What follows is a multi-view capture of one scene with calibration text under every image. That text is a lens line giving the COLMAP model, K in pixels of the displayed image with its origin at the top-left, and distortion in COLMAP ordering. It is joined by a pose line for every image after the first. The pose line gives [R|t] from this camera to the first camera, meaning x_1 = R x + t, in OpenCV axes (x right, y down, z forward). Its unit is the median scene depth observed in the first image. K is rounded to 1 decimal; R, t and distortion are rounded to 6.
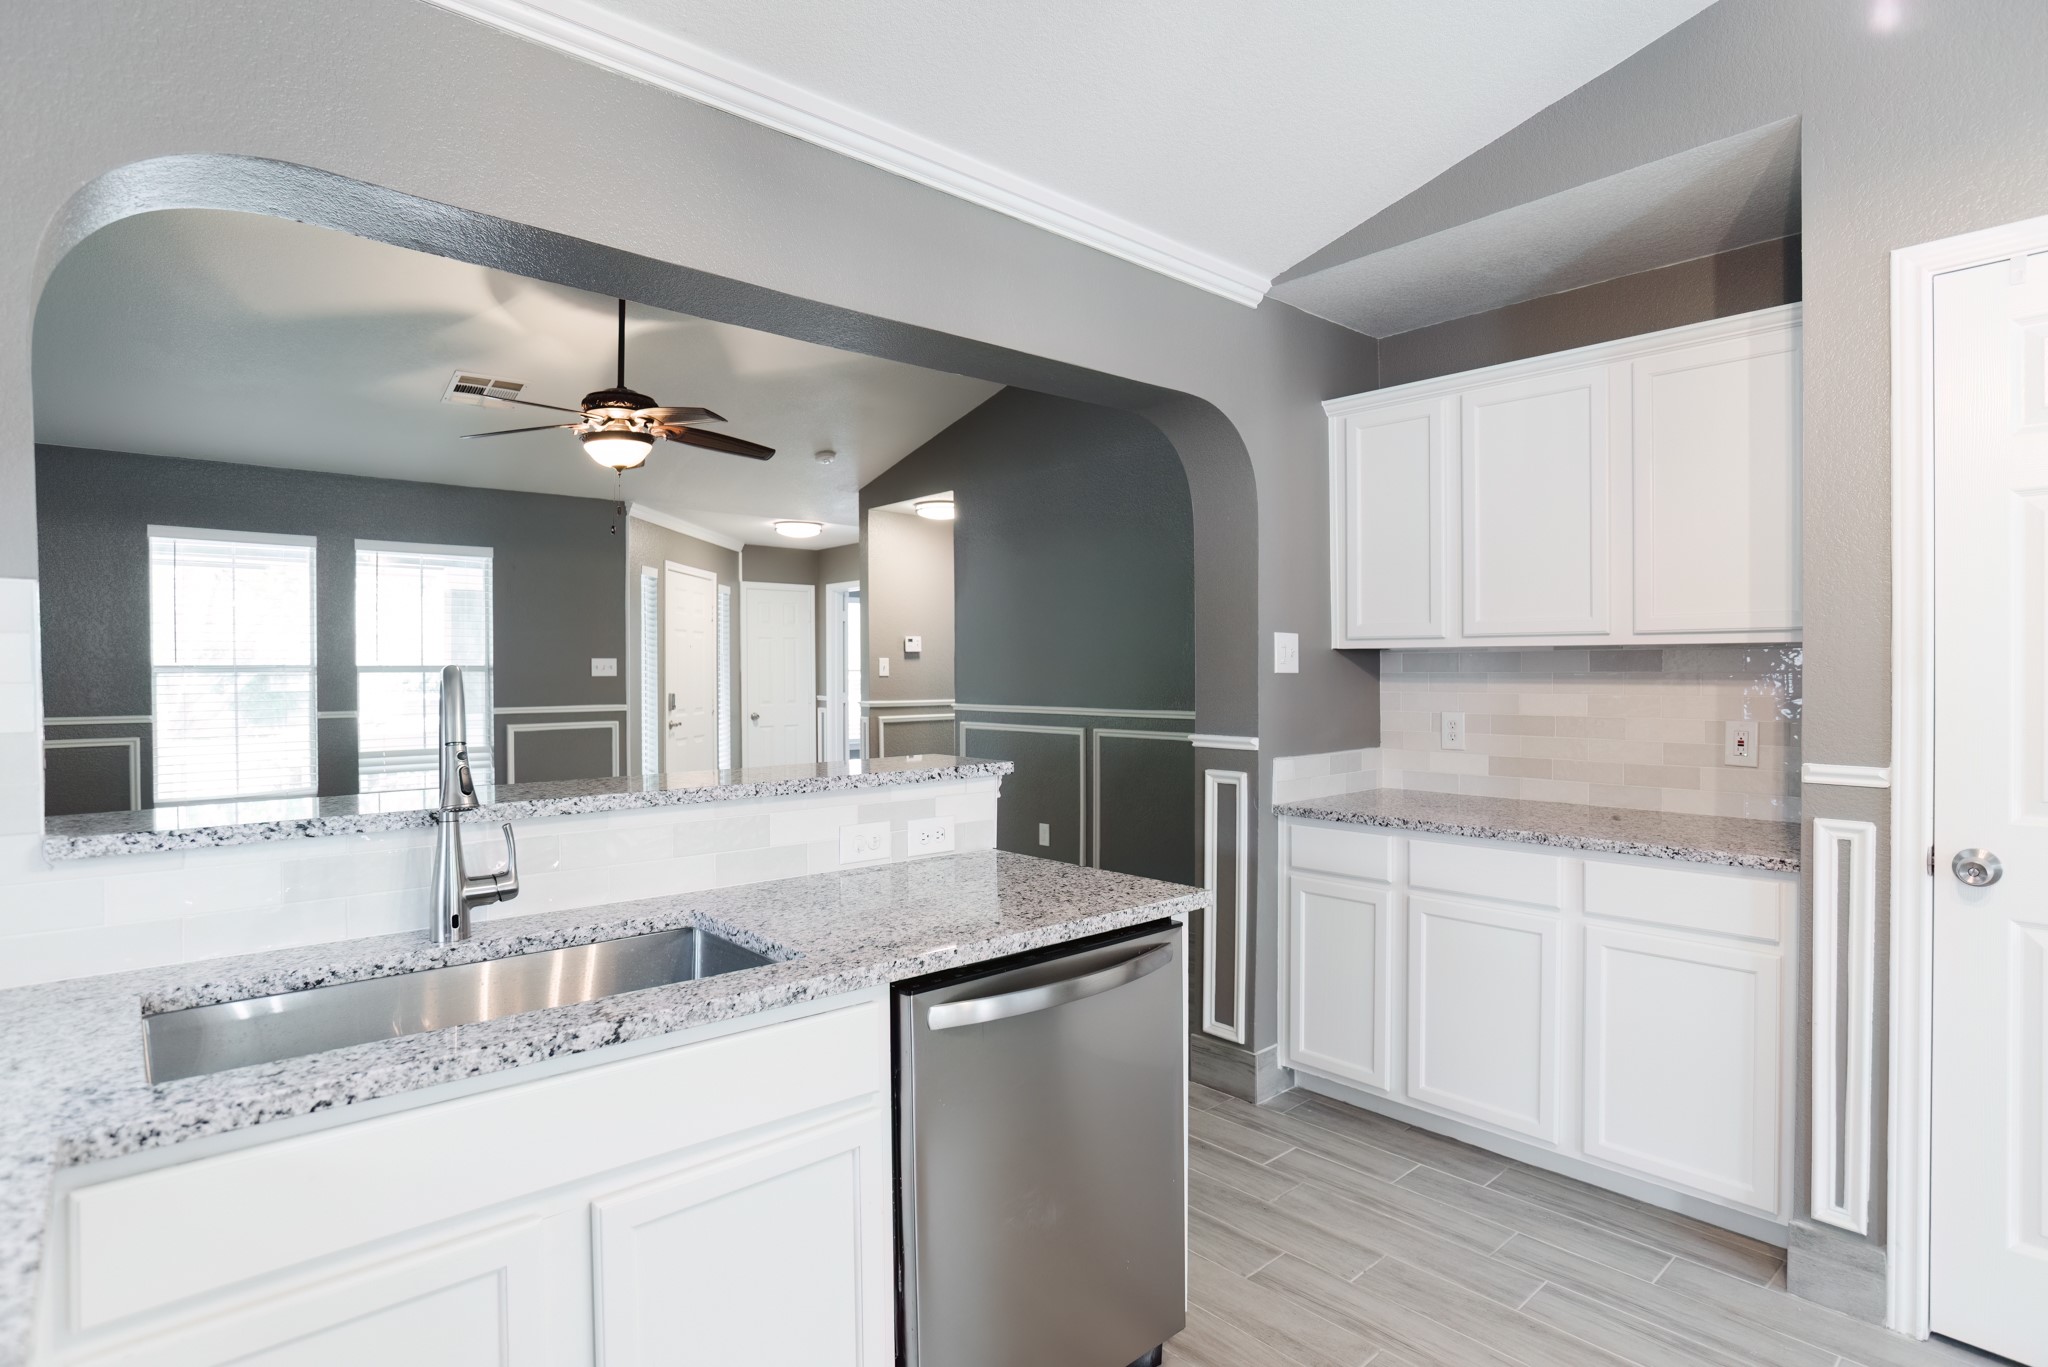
lens RADIAL K [[1056.1, 0, 984.8], [0, 1056.1, 684.8], [0, 0, 1]] dist [0.000986, 0.000781]
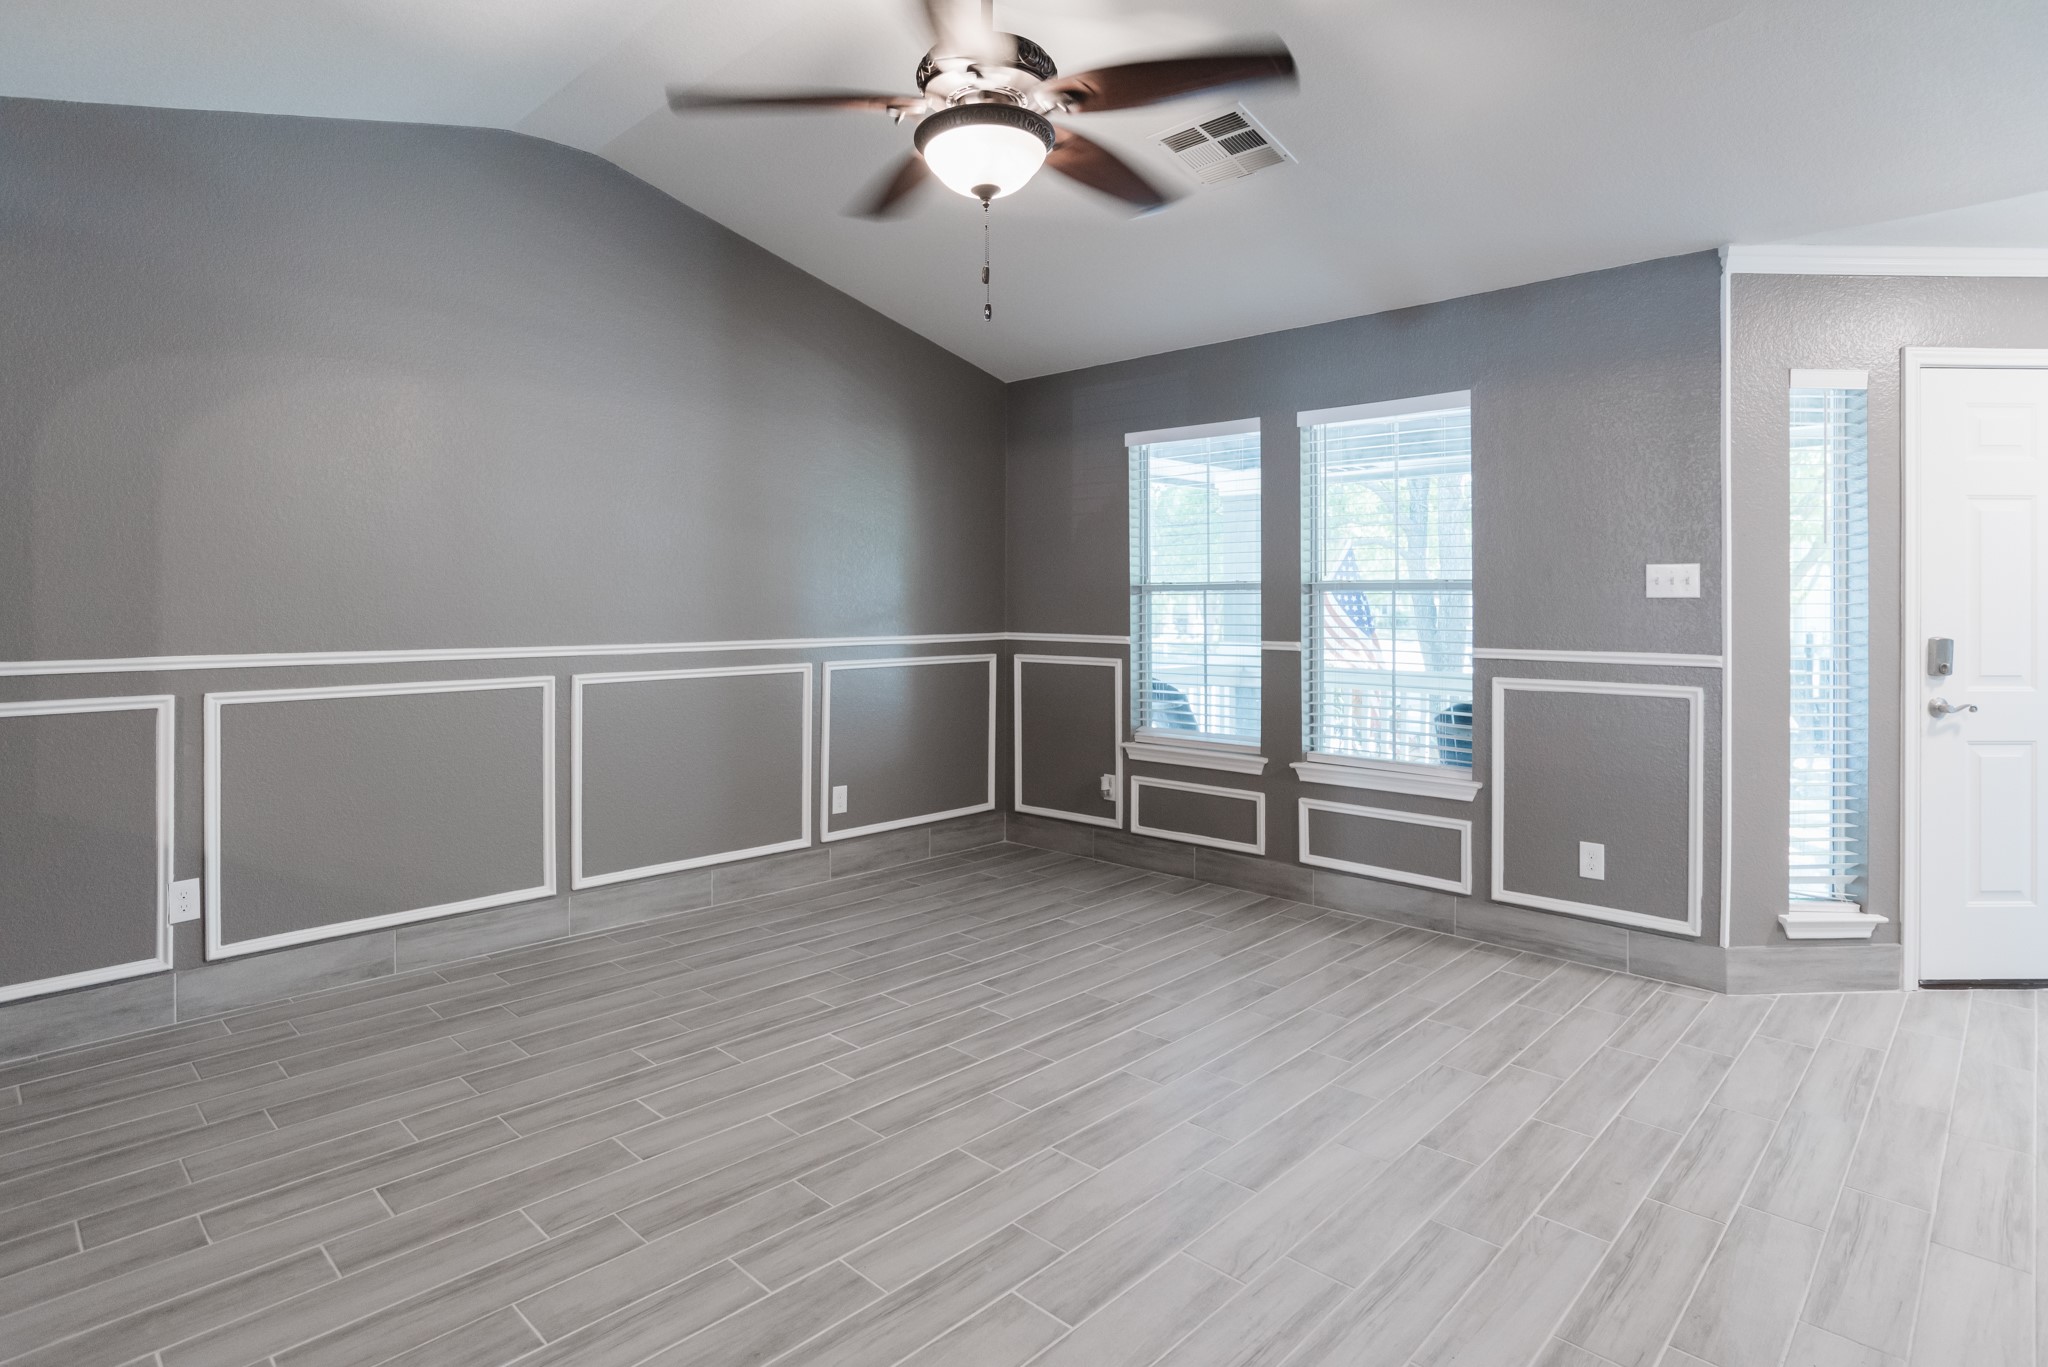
lens RADIAL K [[1080.0, 0, 1028.9], [0, 1080.0, 602.9], [0, 0, 1]] dist [-0.025338, 0.000510]
pose [[0.124550, 0.006453, -0.992192, 0.126589], [-0.016836, 0.999849, 0.004389, -0.002912], [0.992070, 0.016158, 0.124640, 0.662403]]
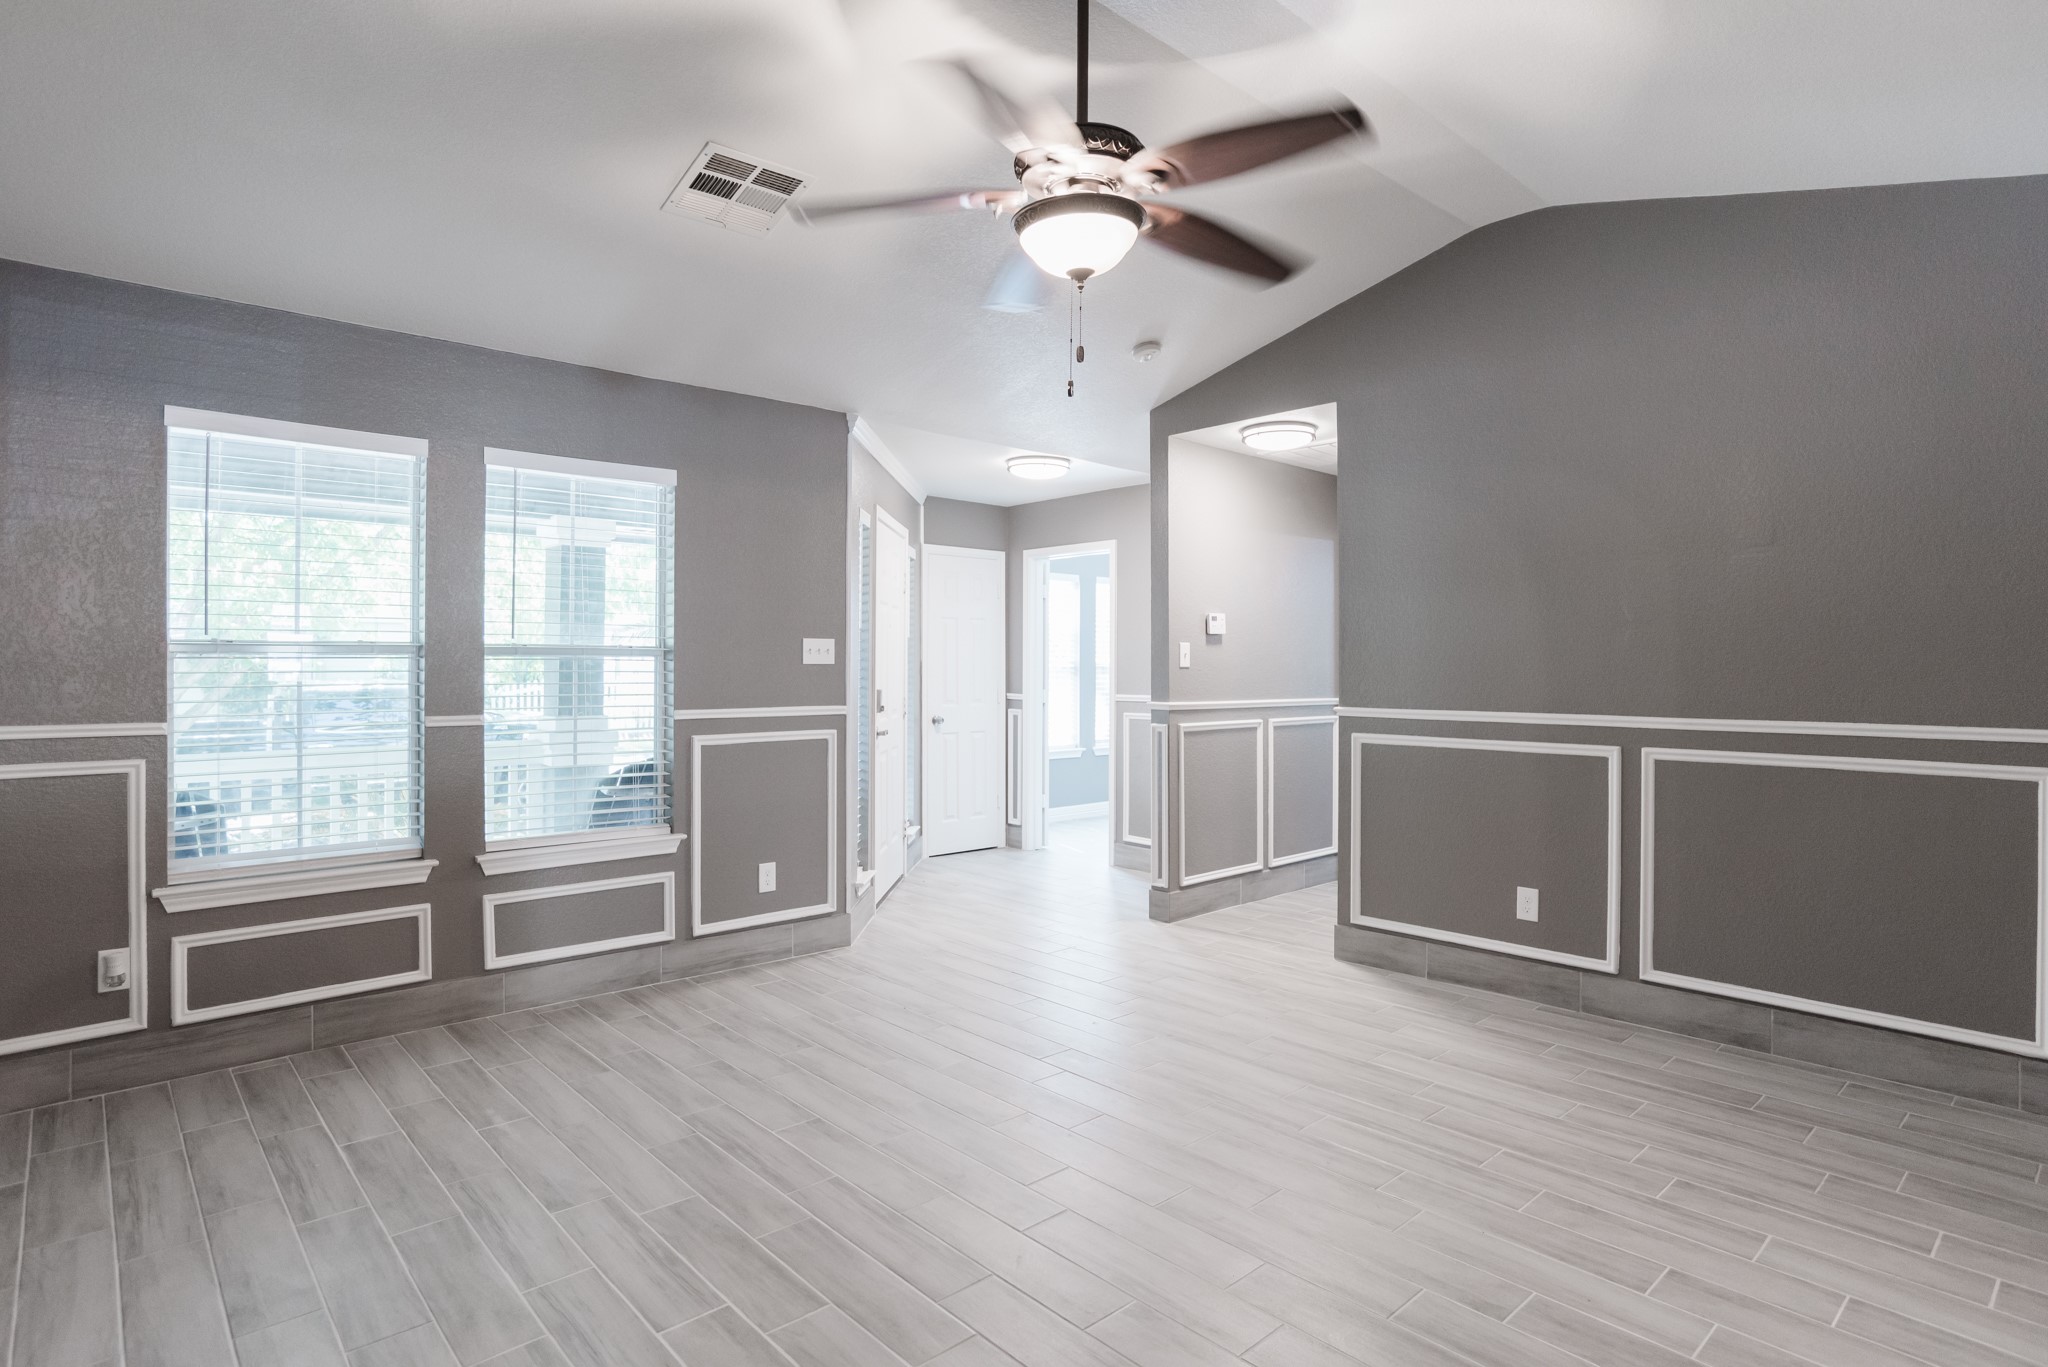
lens RADIAL K [[1069.3, 0, 1022.7], [0, 1069.3, 669.2], [0, 0, 1]] dist [-0.034540, 0.020611]
pose [[0.999110, 0.006071, 0.041741, -0.272912], [-0.005609, 0.999922, -0.011178, 0.002220], [-0.041805, 0.010934, 0.999066, 0.317397]]
